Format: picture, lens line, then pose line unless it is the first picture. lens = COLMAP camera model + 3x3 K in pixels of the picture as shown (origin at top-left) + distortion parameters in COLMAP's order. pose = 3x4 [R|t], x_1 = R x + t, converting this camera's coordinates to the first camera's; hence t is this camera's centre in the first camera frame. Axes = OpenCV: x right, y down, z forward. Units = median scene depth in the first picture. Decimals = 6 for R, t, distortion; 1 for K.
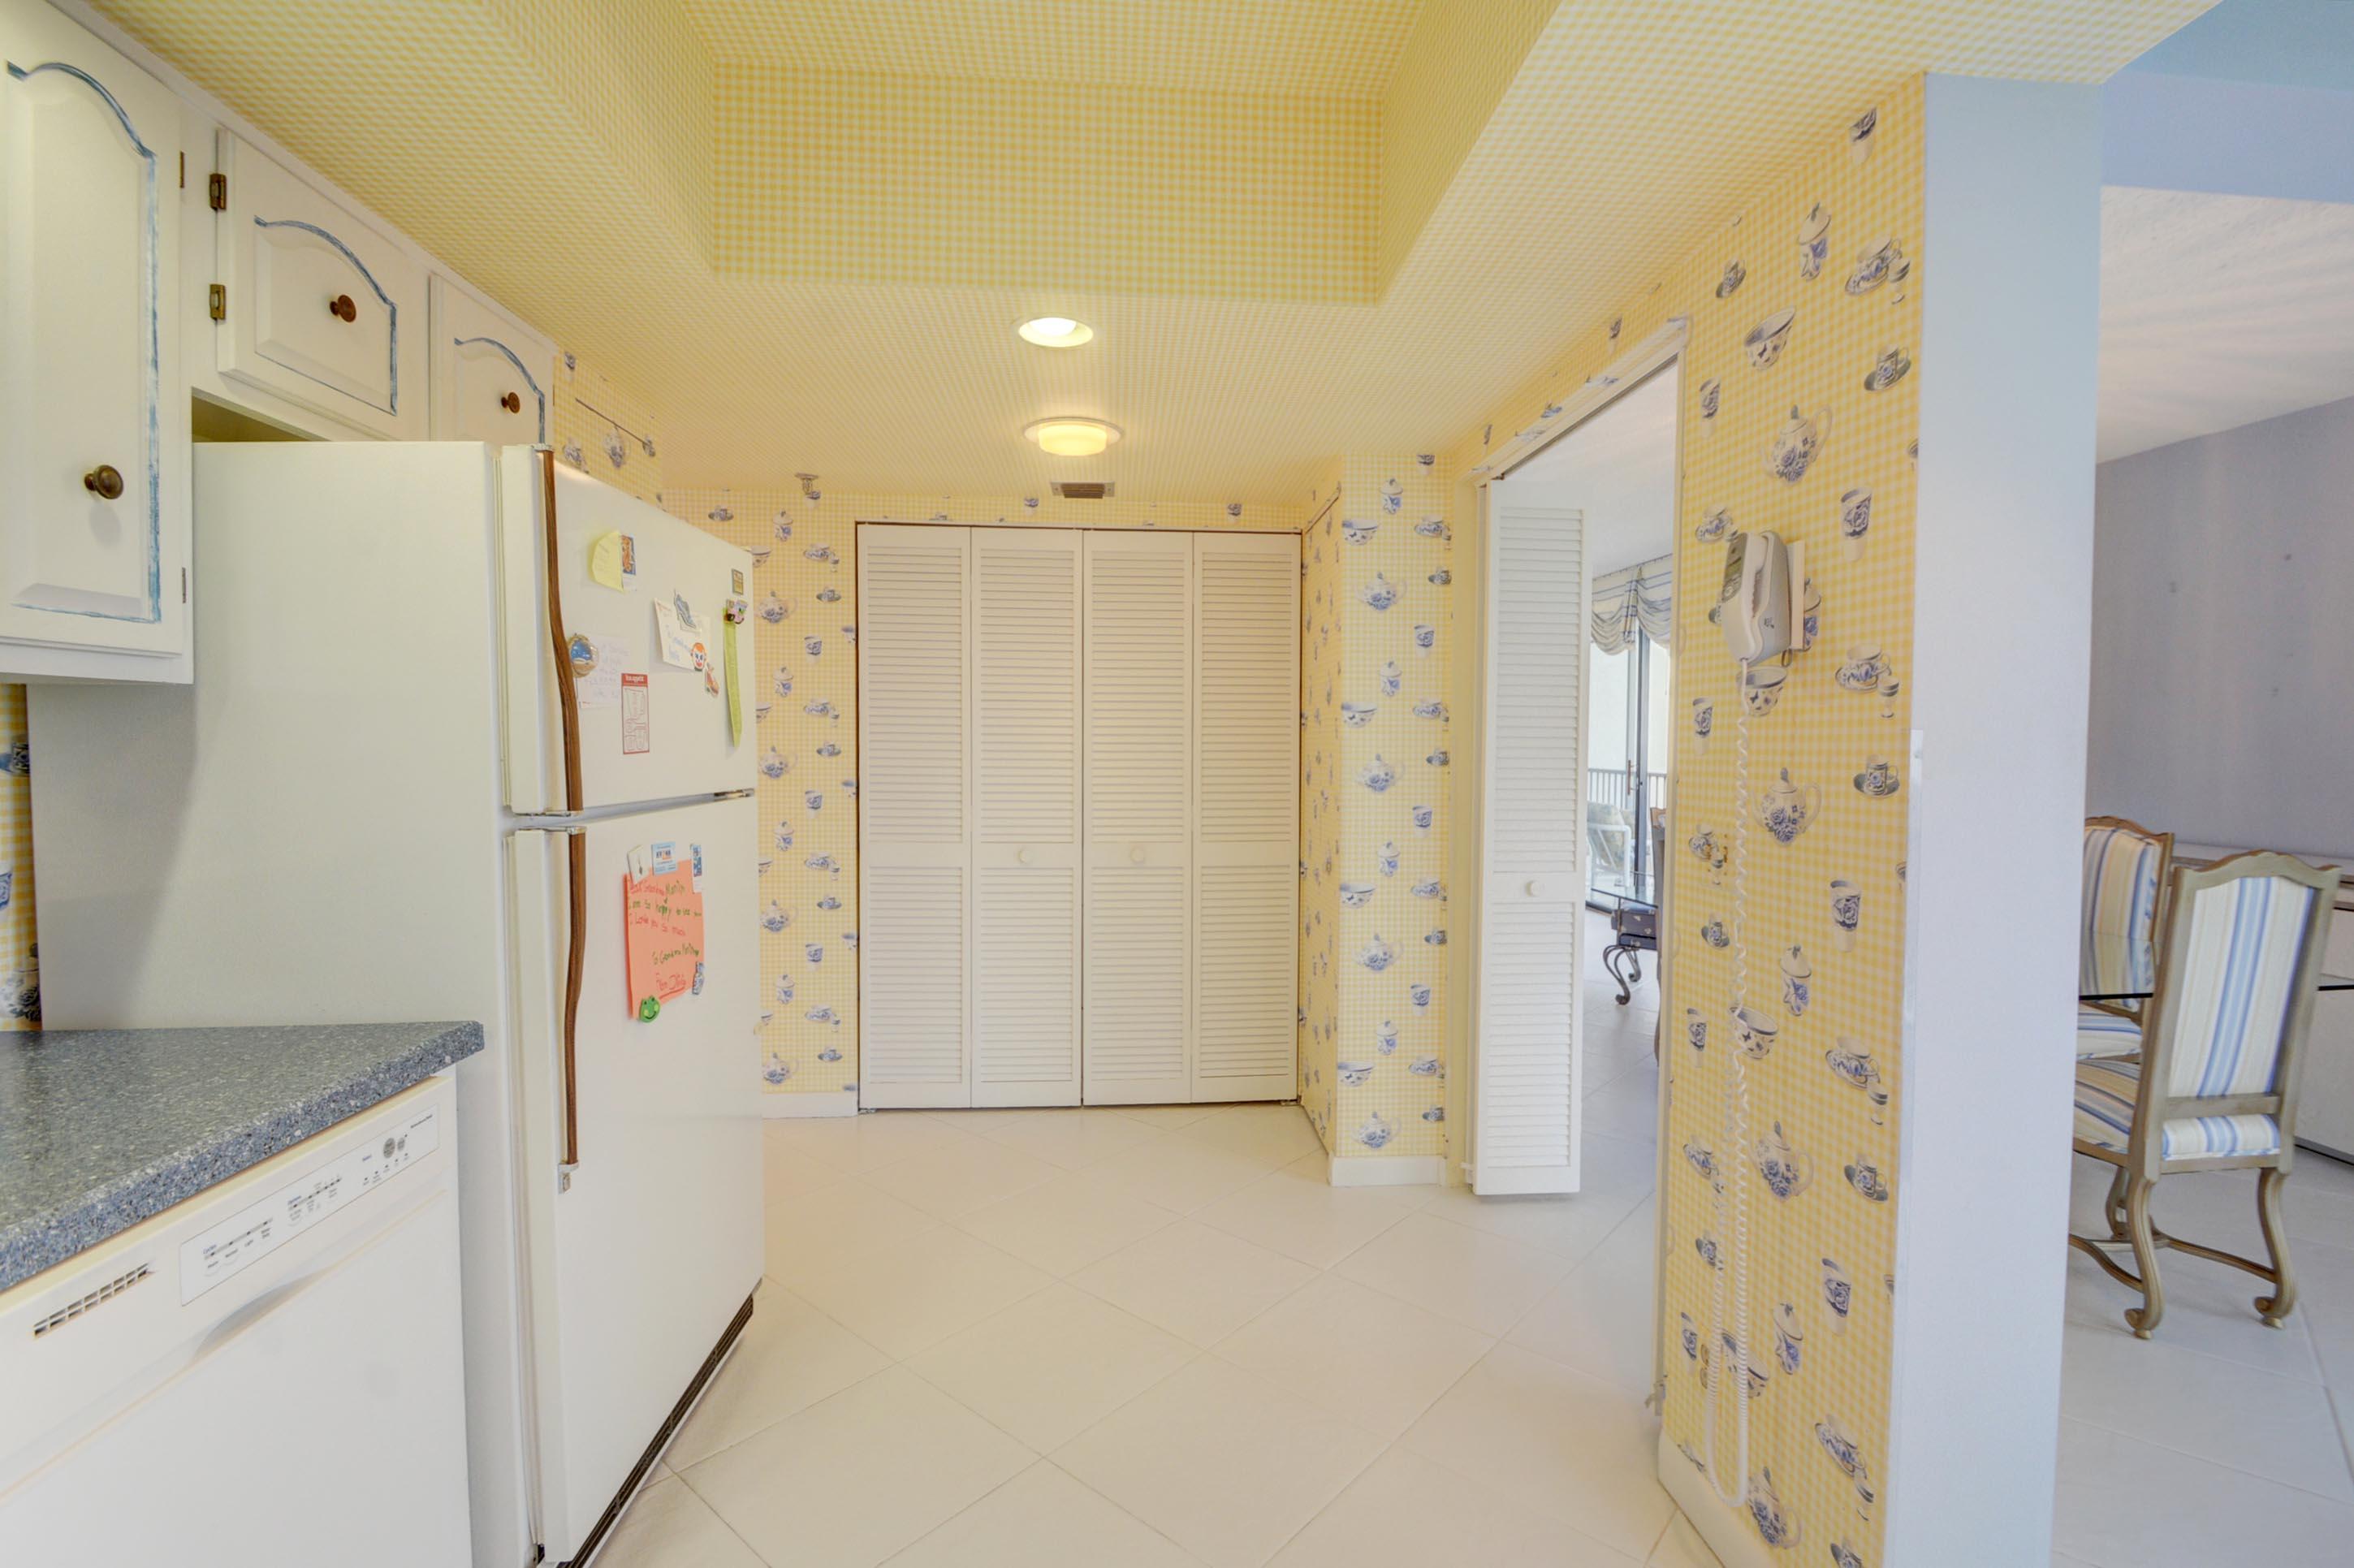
lens RADIAL K [[1074.2, 0, 1186.6], [0, 1074.2, 779.7], [0, 0, 1]] dist [0.011486, -0.015949]
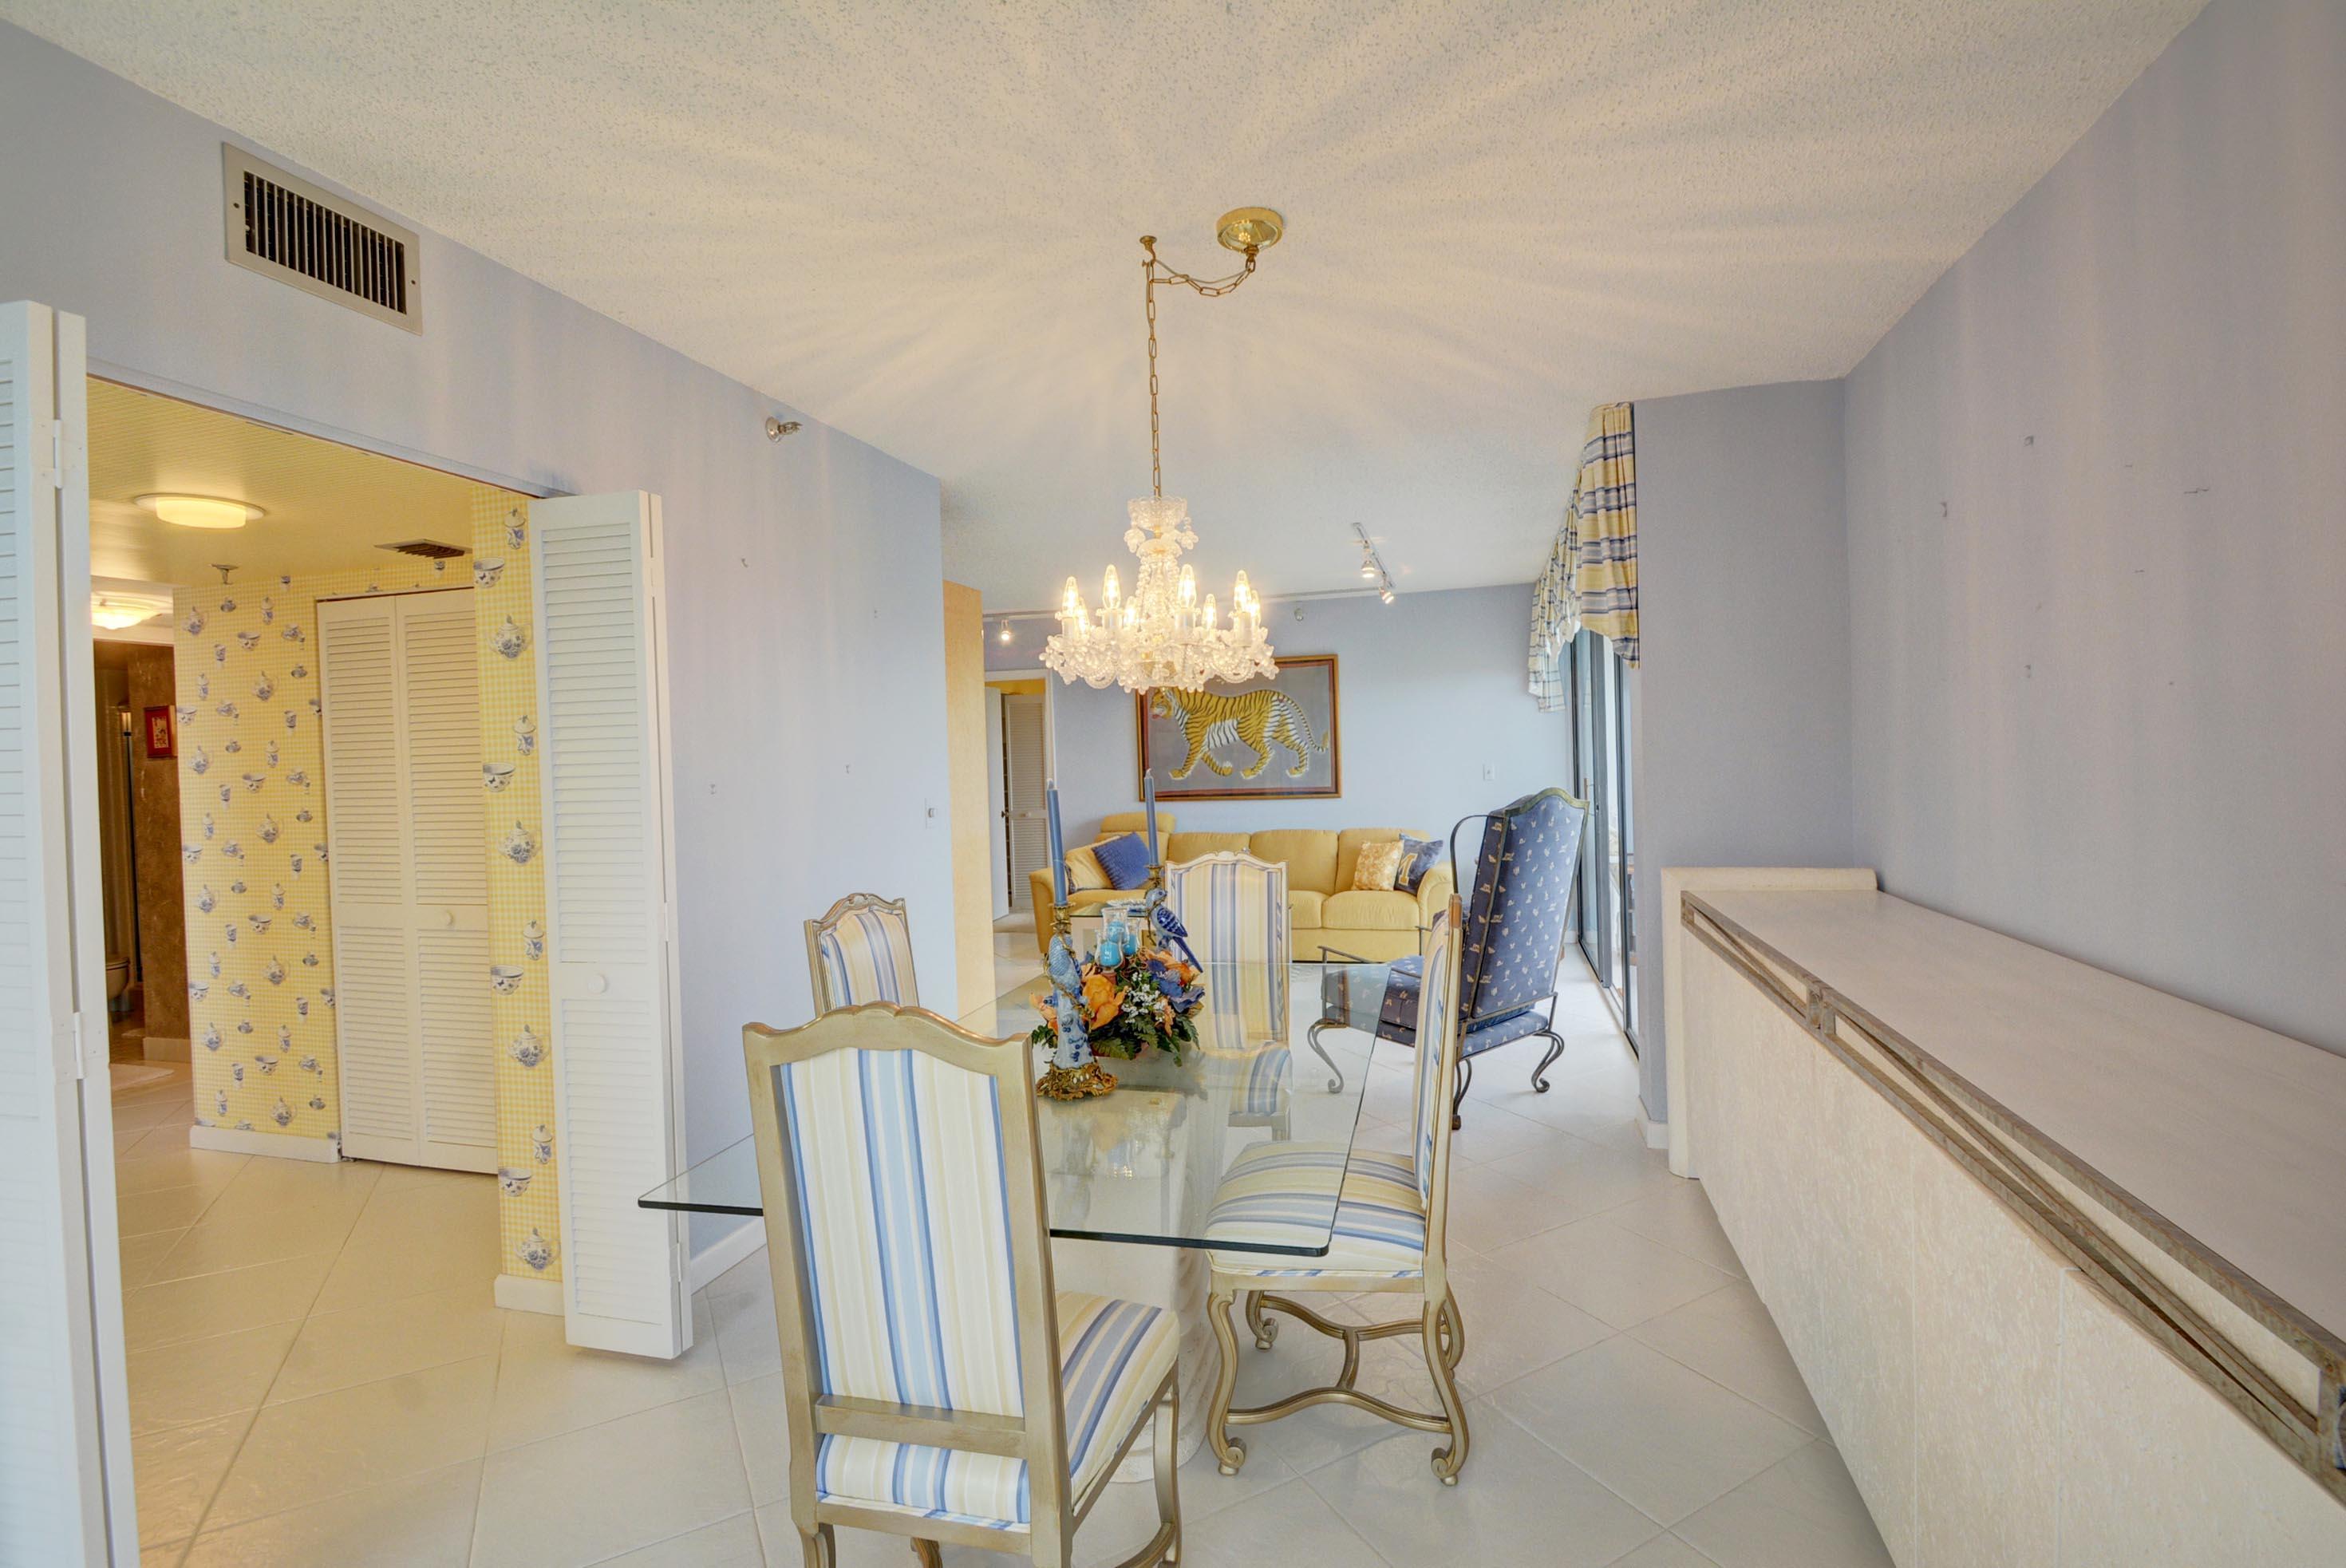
lens RADIAL K [[1038.6, 0, 1190.4], [0, 1038.6, 778.9], [0, 0, 1]] dist [0.006649, -0.013605]
pose [[0.943441, -0.027428, -0.330404, 1.951578], [0.022344, 0.999566, -0.019174, -0.058549], [0.330787, 0.010707, 0.943645, 0.751458]]
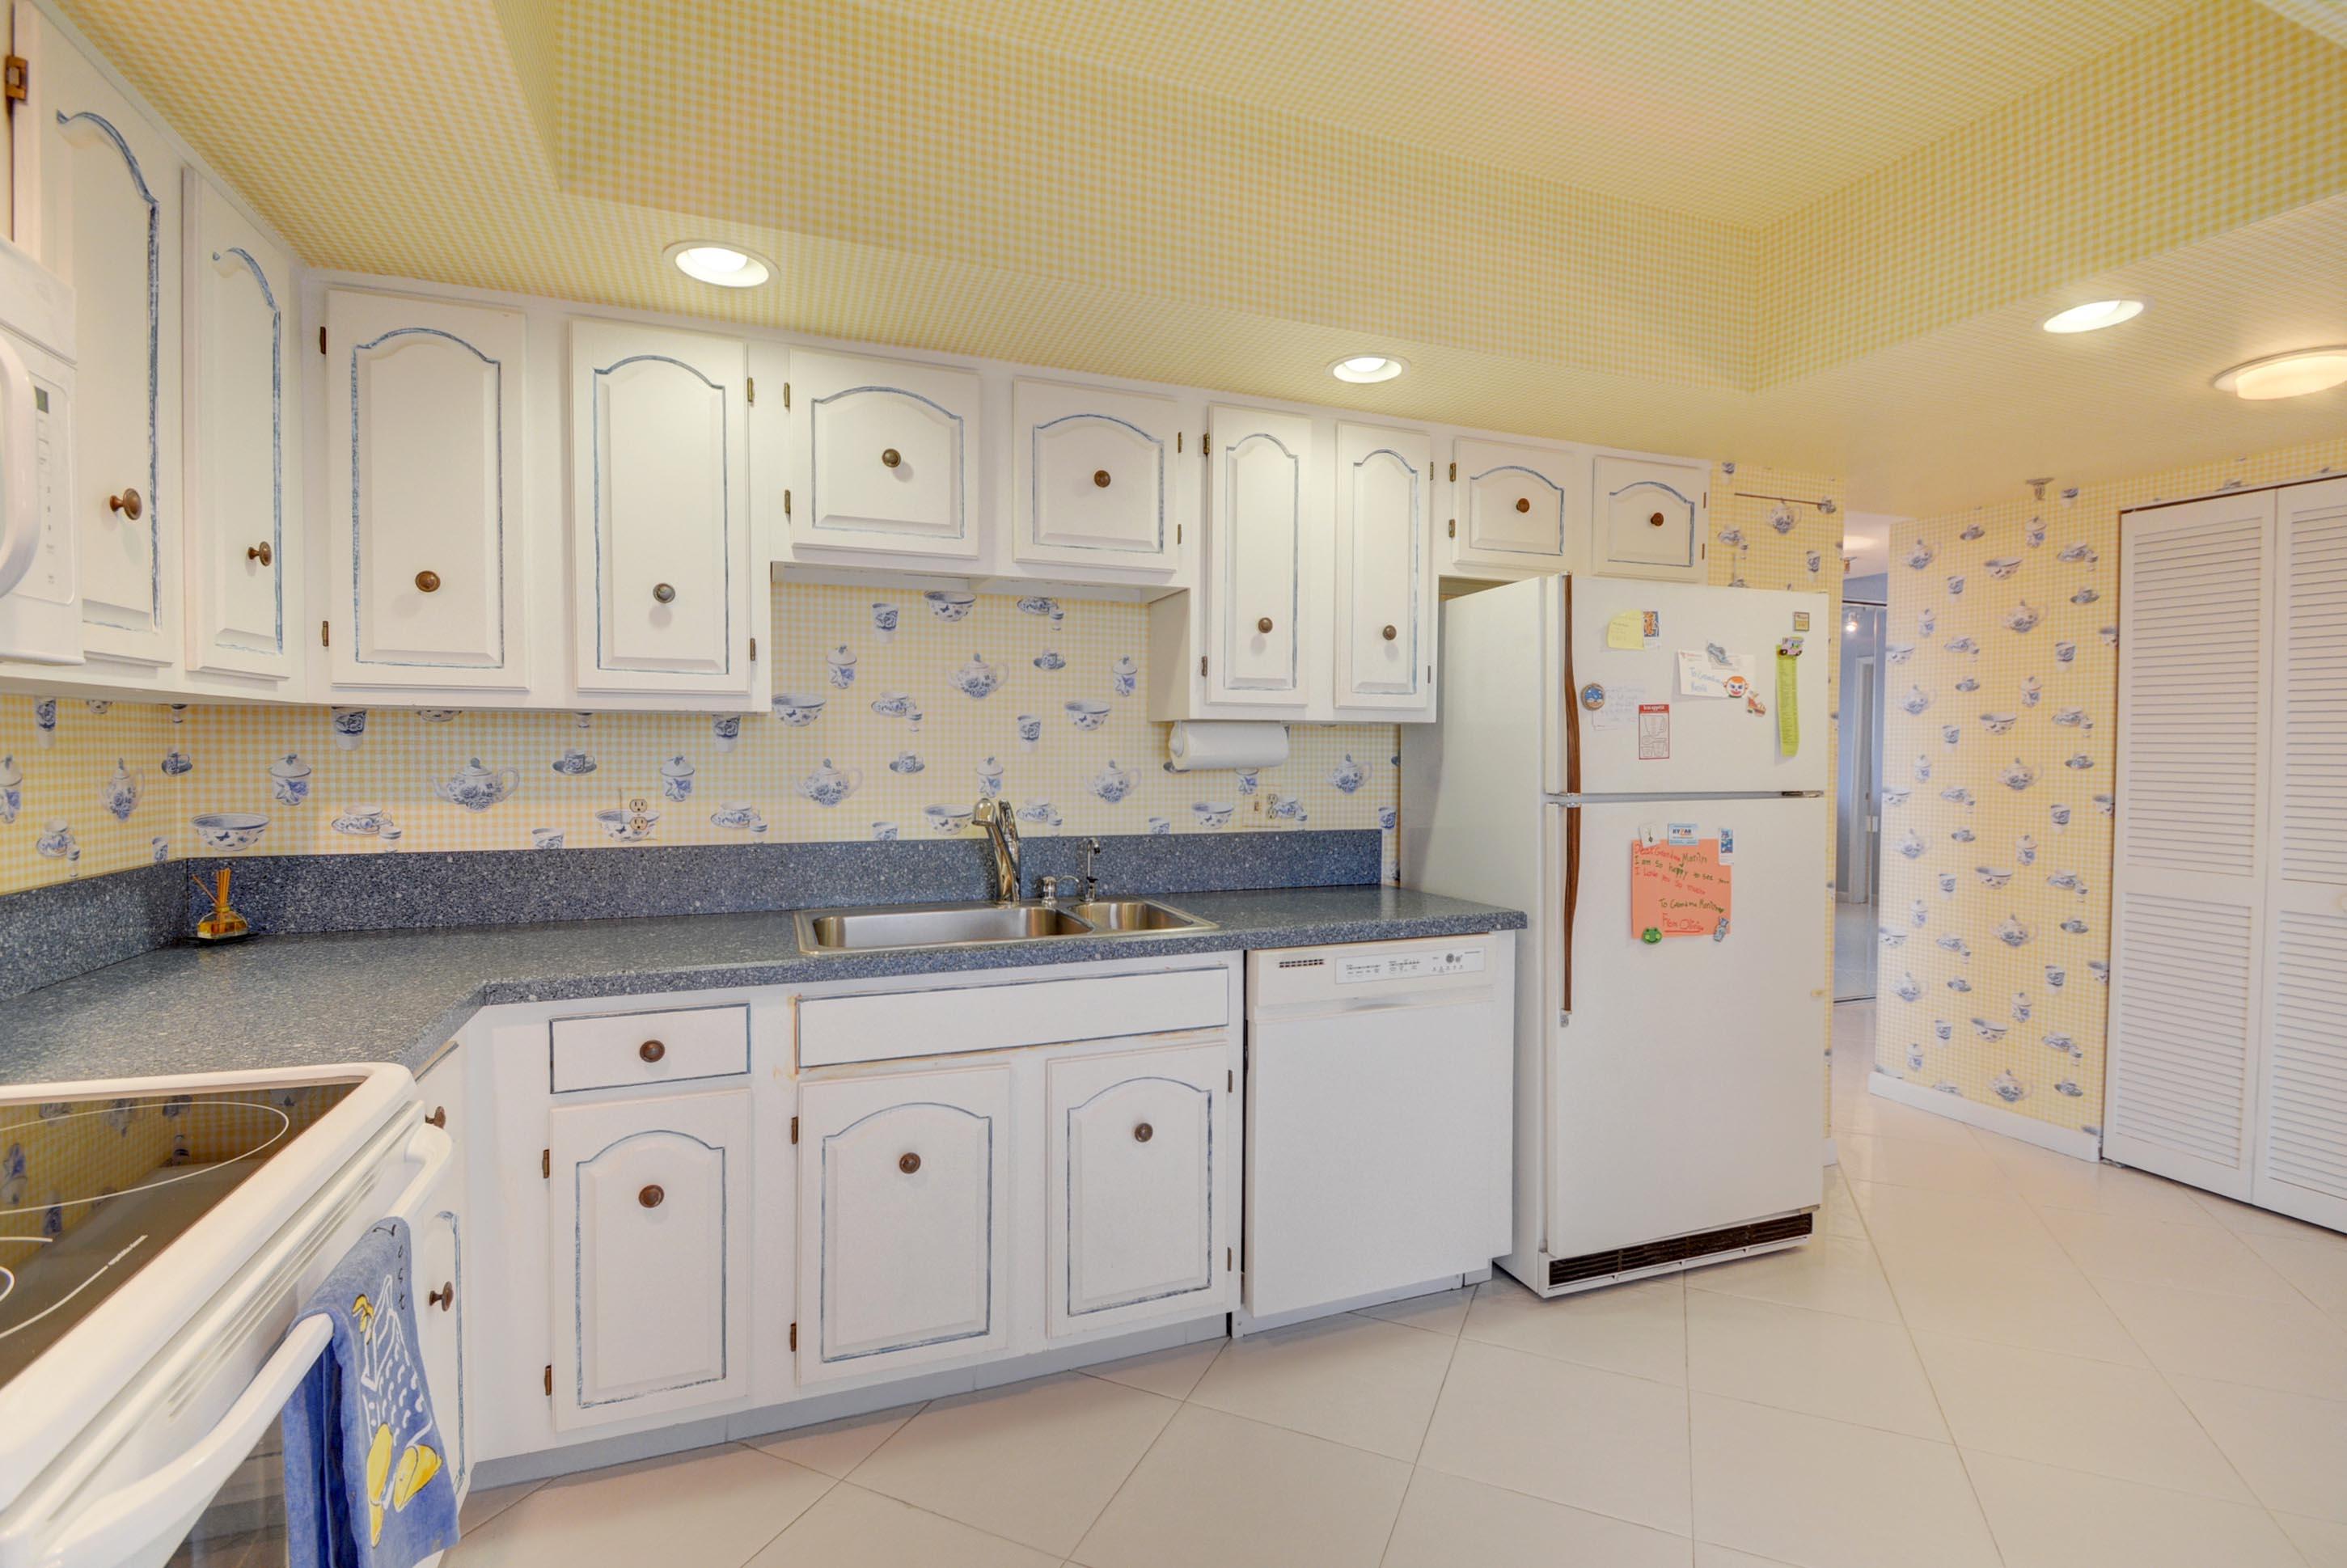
lens RADIAL K [[1071.0, 0, 1183.1], [0, 1071.0, 779.7], [0, 0, 1]] dist [0.011486, -0.015949]
pose [[0.289790, 0.023203, -0.956809, 0.775365], [-0.035570, 0.999277, 0.013459, 0.006968], [0.956429, 0.030133, 0.290406, -0.031675]]
